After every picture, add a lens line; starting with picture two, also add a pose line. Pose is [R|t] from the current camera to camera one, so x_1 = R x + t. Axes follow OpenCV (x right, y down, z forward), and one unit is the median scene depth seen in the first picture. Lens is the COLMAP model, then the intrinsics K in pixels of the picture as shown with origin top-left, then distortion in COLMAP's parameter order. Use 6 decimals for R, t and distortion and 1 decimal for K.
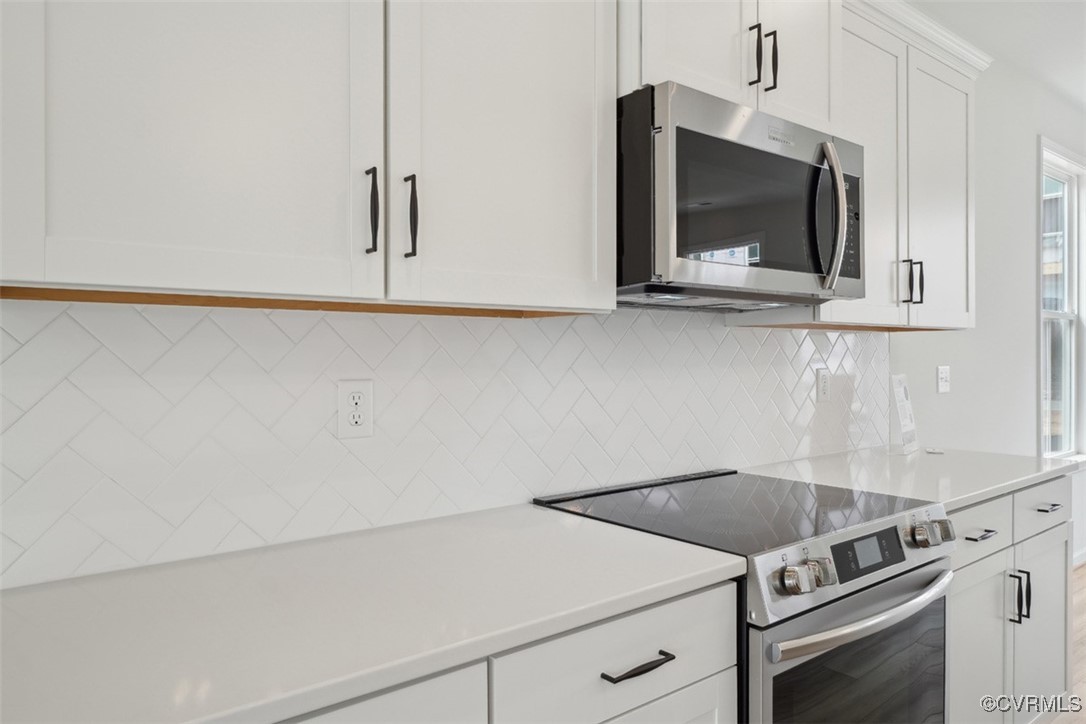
lens RADIAL K [[744.4, 0, 543.0], [0, 744.4, 362.0], [0, 0, 1]] dist [-0.002151, -0.000005]
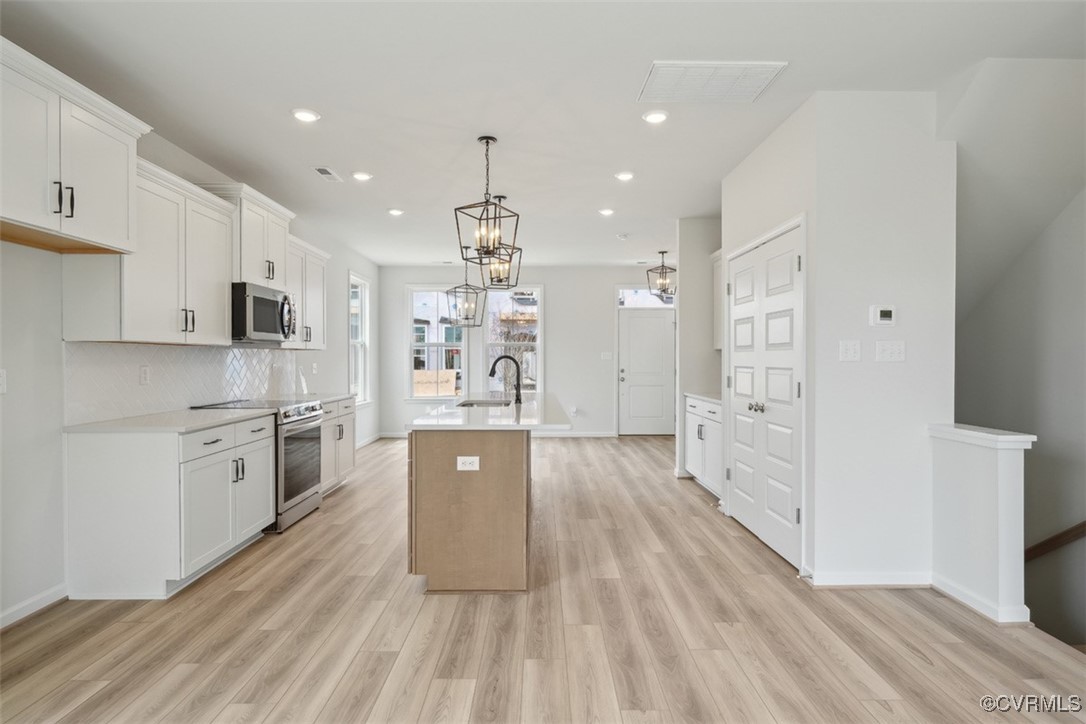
lens RADIAL K [[577.5, 0, 543.0], [0, 577.5, 362.0], [0, 0, 1]] dist [0.000557, 0.000044]
pose [[0.623669, 0.001398, 0.781687, -1.083039], [0.003556, 0.999983, -0.004625, 0.024440], [-0.781680, 0.005664, 0.623654, -1.766599]]
